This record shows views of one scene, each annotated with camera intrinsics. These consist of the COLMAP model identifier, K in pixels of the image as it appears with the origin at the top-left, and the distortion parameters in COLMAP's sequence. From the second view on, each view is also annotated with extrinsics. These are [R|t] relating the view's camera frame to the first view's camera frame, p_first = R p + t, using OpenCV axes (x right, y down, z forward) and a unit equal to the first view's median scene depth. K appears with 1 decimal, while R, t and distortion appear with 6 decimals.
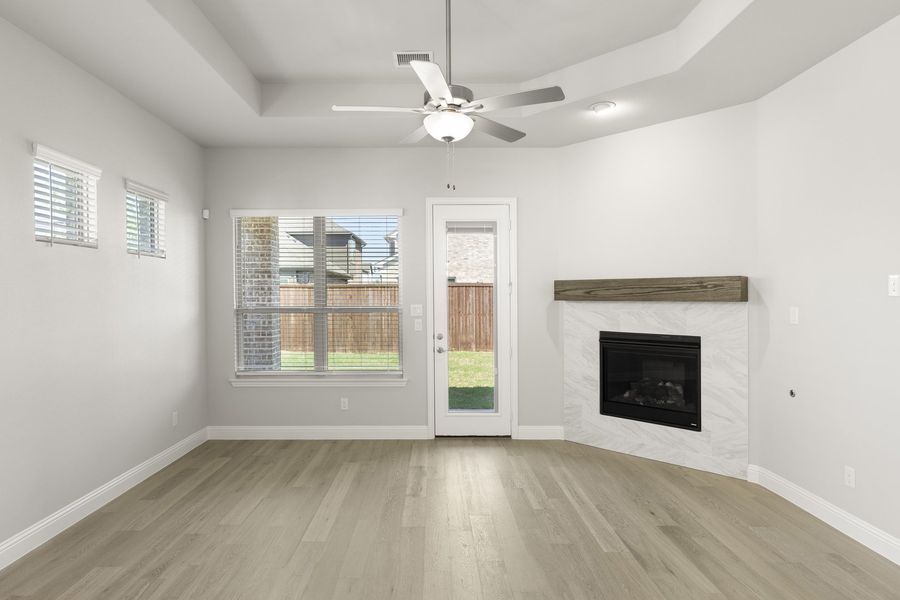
lens RADIAL K [[503.7, 0, 443.6], [0, 503.7, 300.0], [0, 0, 1]] dist [0.000072, -0.001107]
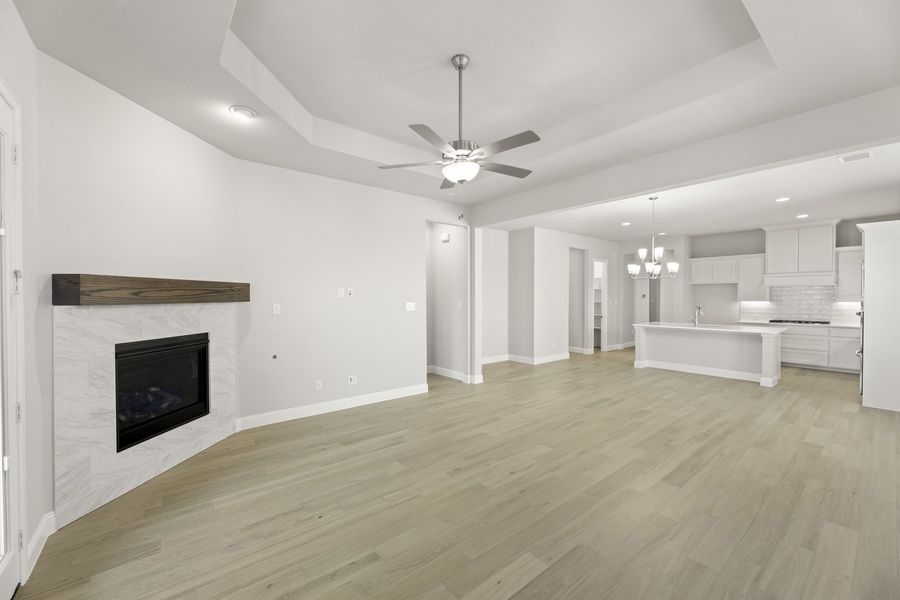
lens RADIAL K [[331.4, 0, 450.2], [0, 331.4, 302.6], [0, 0, 1]] dist [-0.002093, -0.000079]
pose [[-0.585861, -0.011927, 0.810324, -0.405653], [0.011197, 0.999677, 0.022809, -0.007643], [-0.810334, 0.022437, -0.585538, 0.916221]]
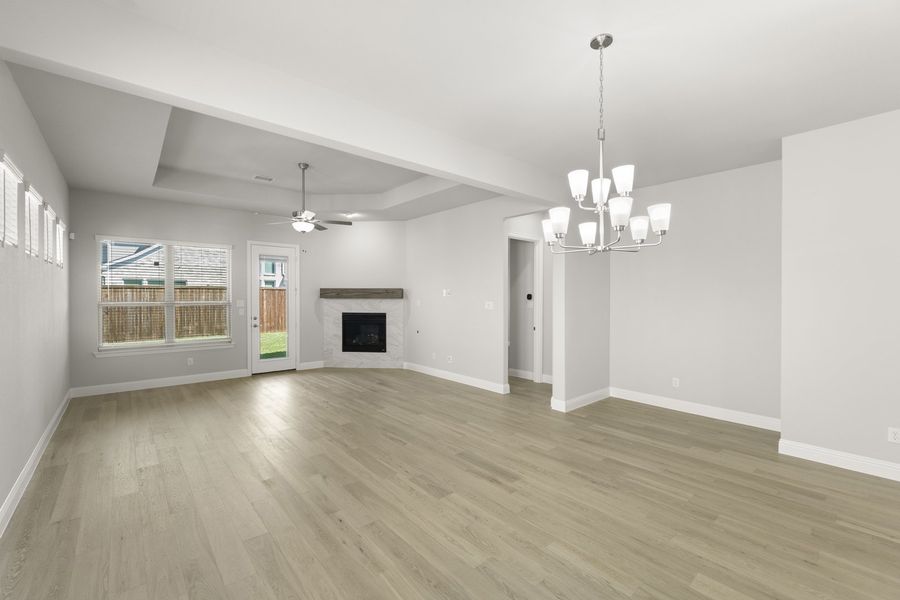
lens RADIAL K [[358.7, 0, 464.6], [0, 358.7, 299.8], [0, 0, 1]] dist [0.000257, 0.000007]
pose [[0.733874, -0.002603, 0.679281, -0.350878], [0.002254, 0.999996, 0.001396, 0.007238], [-0.679282, 0.000506, 0.733877, -0.475991]]
